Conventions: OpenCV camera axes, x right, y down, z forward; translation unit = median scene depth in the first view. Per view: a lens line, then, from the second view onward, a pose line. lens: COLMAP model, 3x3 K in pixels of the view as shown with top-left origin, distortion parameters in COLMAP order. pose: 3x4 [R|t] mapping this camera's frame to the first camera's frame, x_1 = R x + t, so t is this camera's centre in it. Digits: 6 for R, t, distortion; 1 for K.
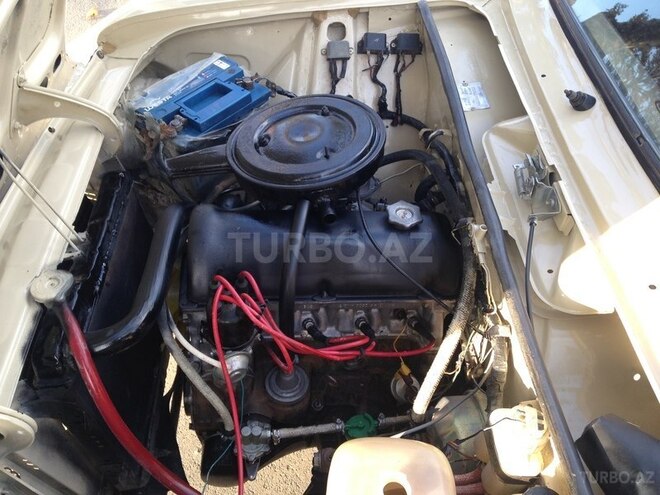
lens RADIAL K [[594.3, 0, 330.0], [0, 594.3, 247.5], [0, 0, 1]] dist [0.185960, -0.263190]
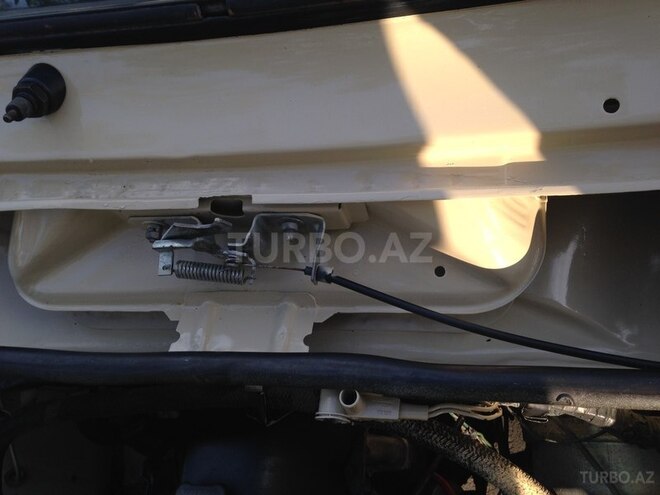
lens RADIAL K [[594.3, 0, 330.0], [0, 594.3, 247.5], [0, 0, 1]] dist [0.185960, -0.263190]
pose [[0.112111, -0.948195, 0.297248, 0.179775], [0.870117, 0.238146, 0.431490, -0.194163], [-0.479925, 0.210266, 0.851739, 0.492190]]
